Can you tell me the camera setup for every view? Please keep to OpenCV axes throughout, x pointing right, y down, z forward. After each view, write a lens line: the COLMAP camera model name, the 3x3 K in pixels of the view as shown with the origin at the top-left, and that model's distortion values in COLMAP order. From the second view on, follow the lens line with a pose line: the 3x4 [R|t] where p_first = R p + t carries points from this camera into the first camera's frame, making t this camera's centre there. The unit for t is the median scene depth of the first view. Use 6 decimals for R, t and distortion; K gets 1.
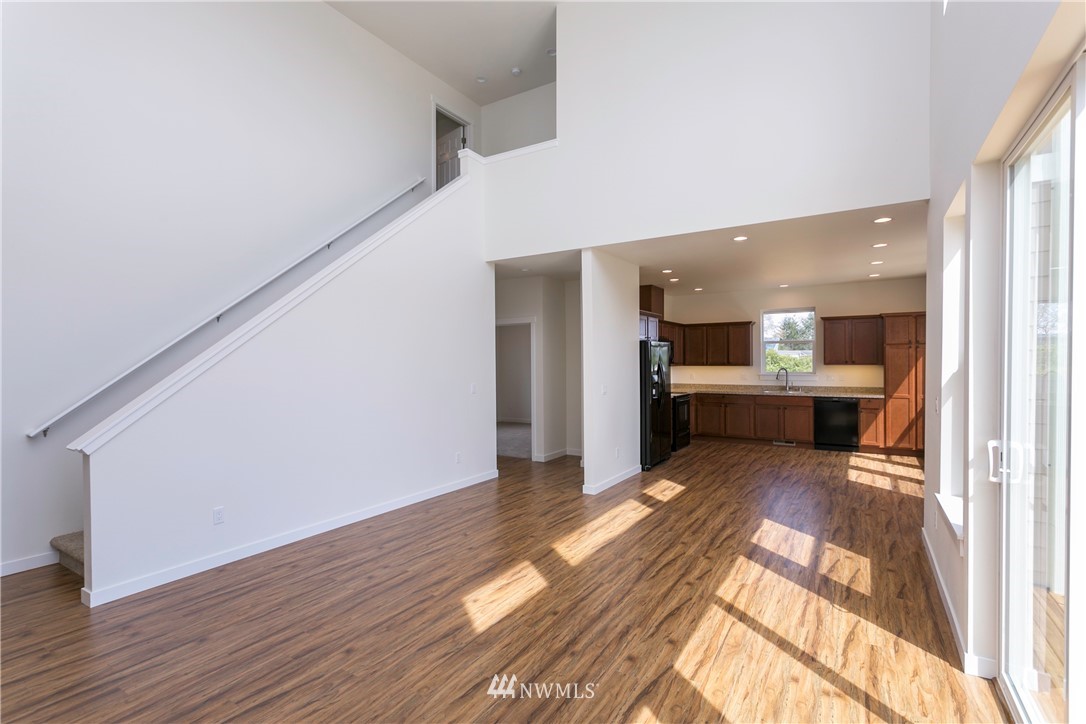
lens RADIAL K [[511.4, 0, 542.7], [0, 511.4, 369.8], [0, 0, 1]] dist [0.001834, 0.000519]
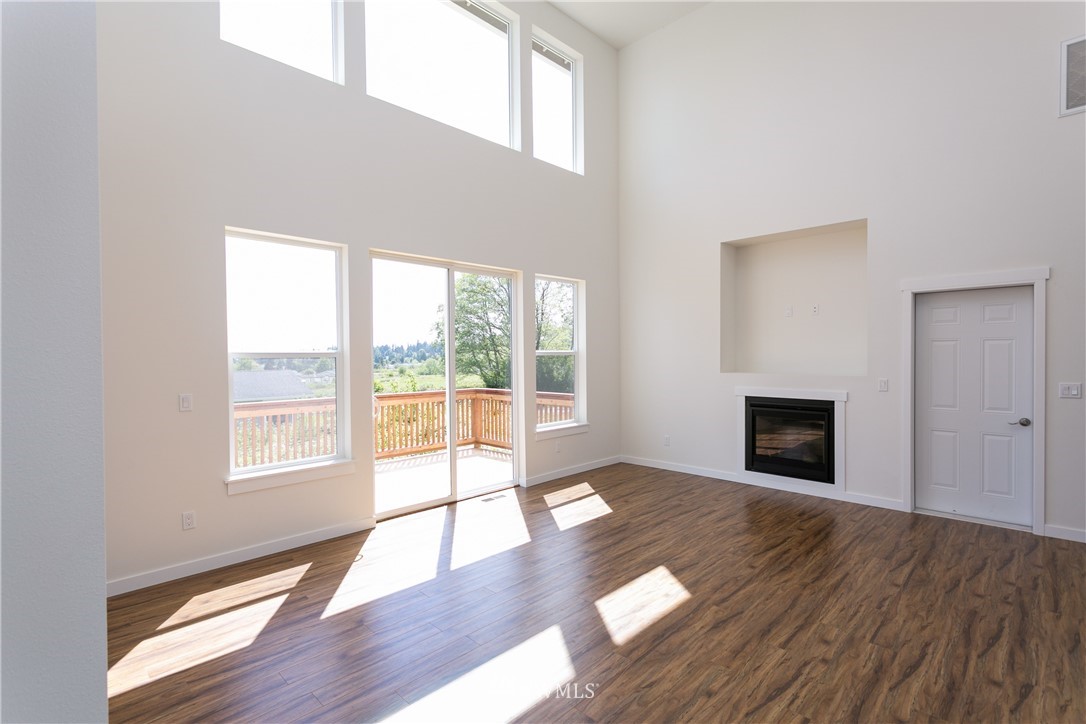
lens RADIAL K [[511.4, 0, 541.3], [0, 511.4, 363.2], [0, 0, 1]] dist [0.001834, 0.000519]
pose [[-0.976150, 0.012608, 0.216732, -0.084243], [0.020135, 0.999267, 0.032553, -0.021344], [-0.216163, 0.036140, -0.975688, 1.466532]]
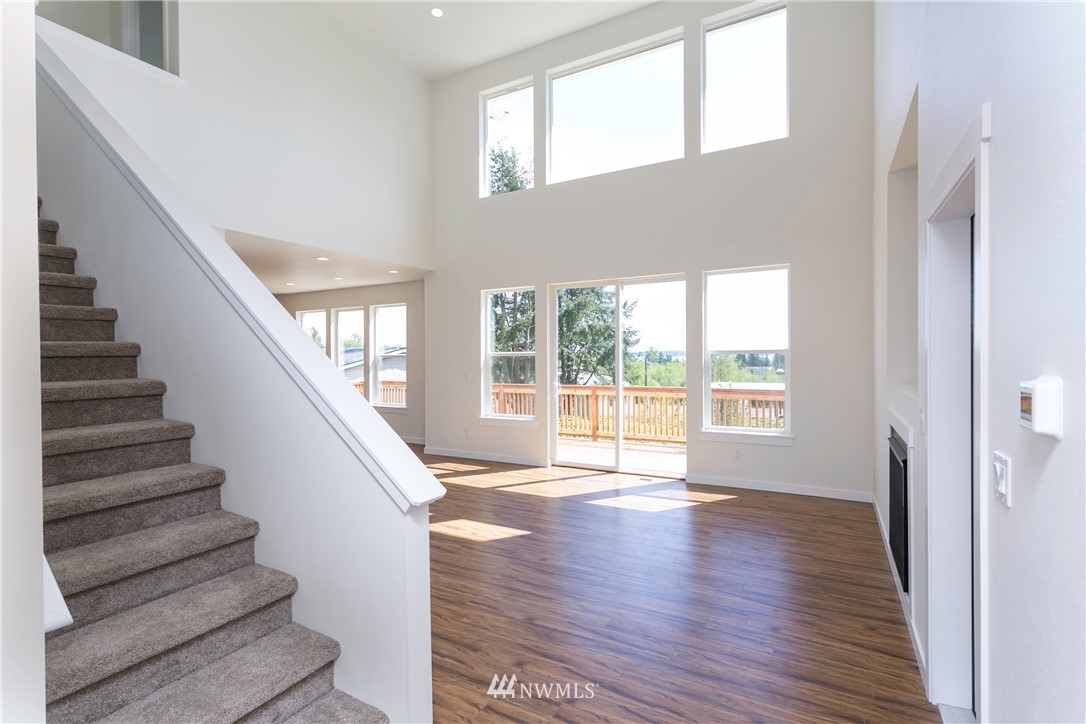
lens RADIAL K [[511.4, 0, 536.0], [0, 511.4, 360.7], [0, 0, 1]] dist [0.001834, 0.000519]
pose [[-0.040493, -0.001941, 0.999178, -1.082875], [0.032488, 0.999467, 0.003258, 0.001374], [-0.998651, 0.032593, -0.040409, 0.645909]]
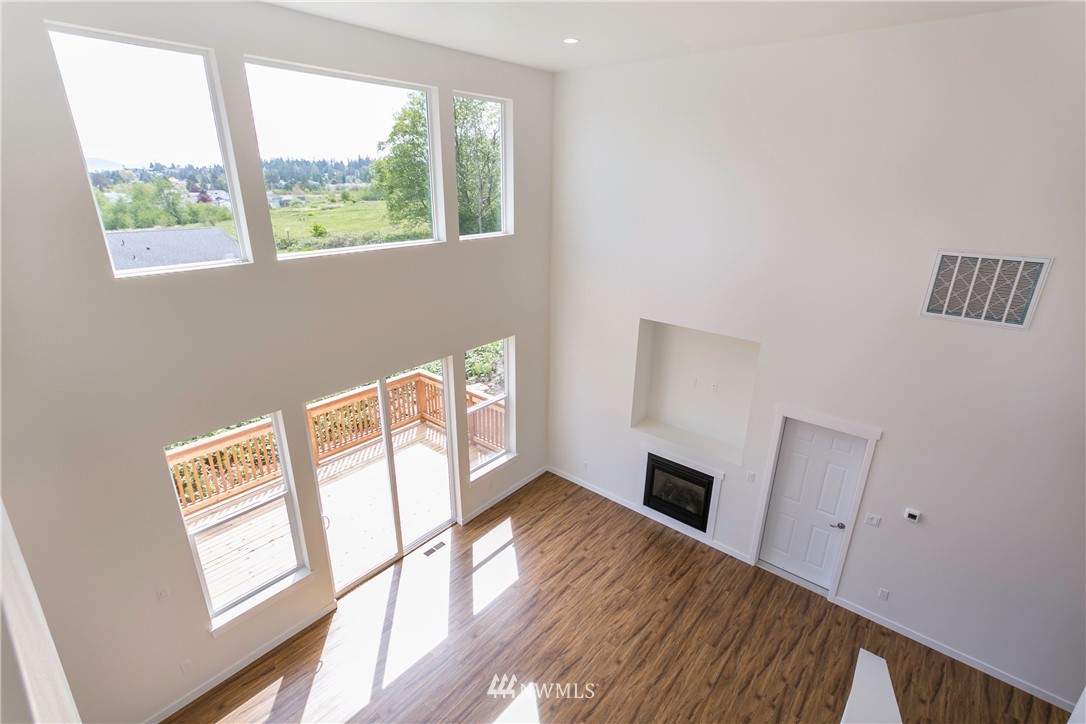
lens RADIAL K [[511.4, 0, 545.1], [0, 511.4, 360.3], [0, 0, 1]] dist [0.001834, 0.000519]
pose [[-0.991593, -0.052026, 0.118479, -0.169231], [-0.006217, 0.933711, 0.357975, -0.696631], [-0.129249, 0.354228, -0.926184, 1.448375]]
